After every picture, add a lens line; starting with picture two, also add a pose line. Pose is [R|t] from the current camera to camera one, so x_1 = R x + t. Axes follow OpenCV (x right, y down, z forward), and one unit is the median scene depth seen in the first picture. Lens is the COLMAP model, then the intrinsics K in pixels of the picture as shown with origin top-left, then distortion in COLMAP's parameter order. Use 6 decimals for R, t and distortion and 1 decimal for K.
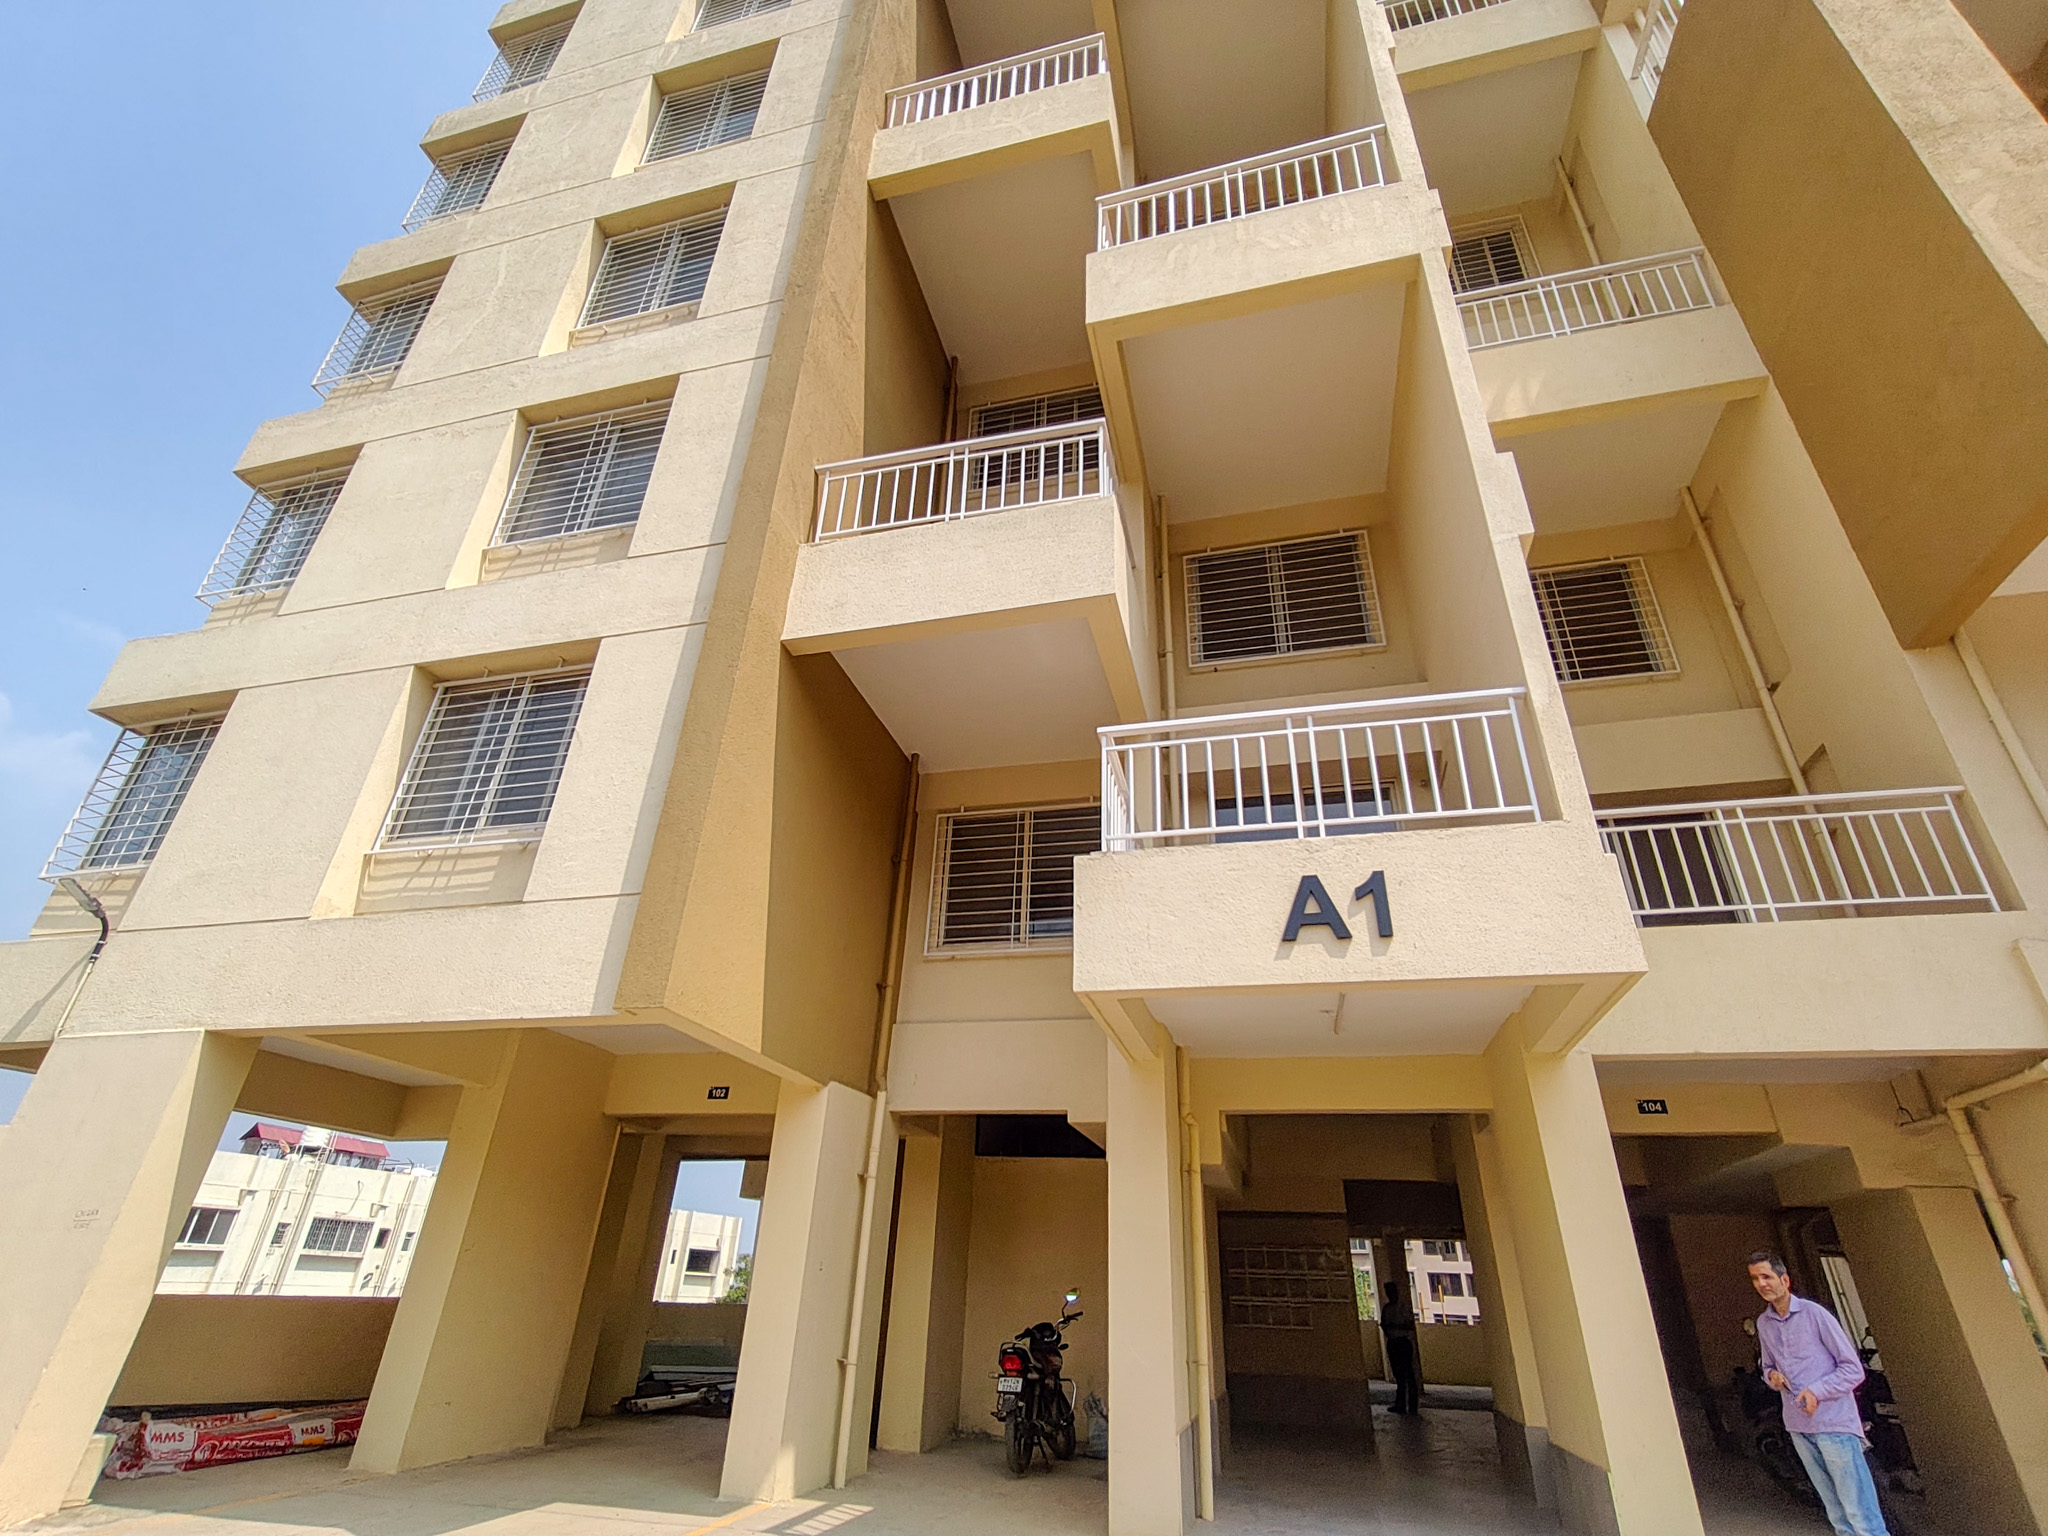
lens RADIAL K [[1006.0, 0, 1024.0], [0, 1006.0, 768.0], [0, 0, 1]] dist [0.002187, 0.017410]
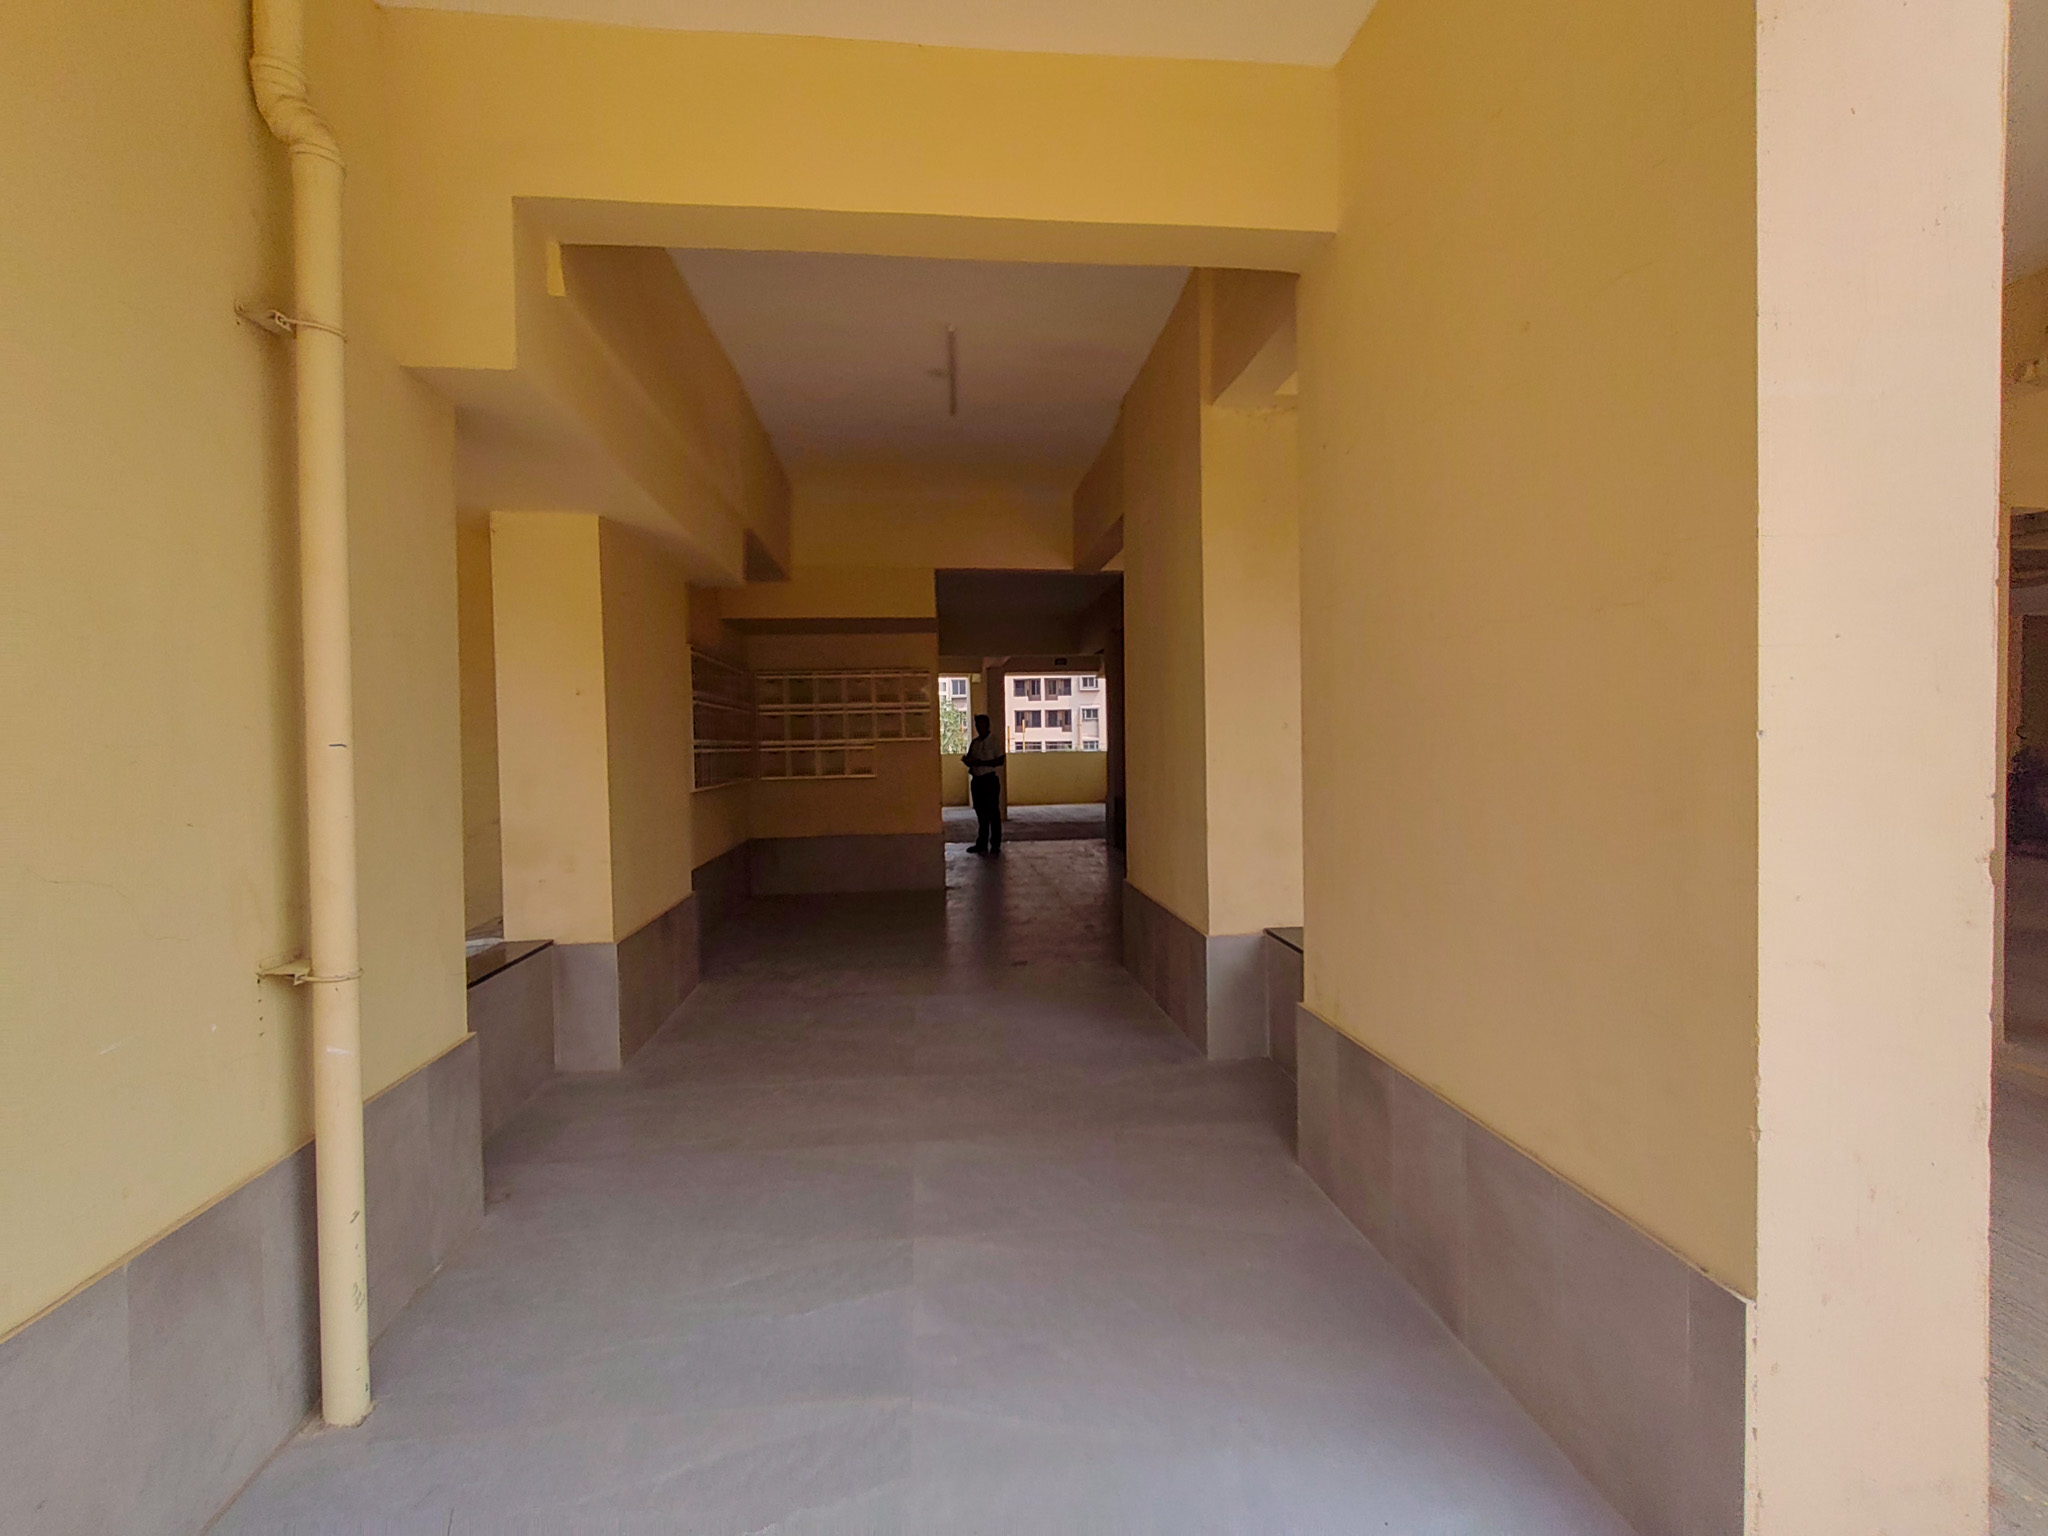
lens RADIAL K [[1006.0, 0, 1024.0], [0, 1006.0, 768.0], [0, 0, 1]] dist [0.002187, 0.017410]
pose [[0.937244, -0.055384, 0.344247, 0.077380], [-0.120777, 0.874613, 0.469537, 0.114333], [-0.327088, -0.481648, 0.813037, 0.218785]]
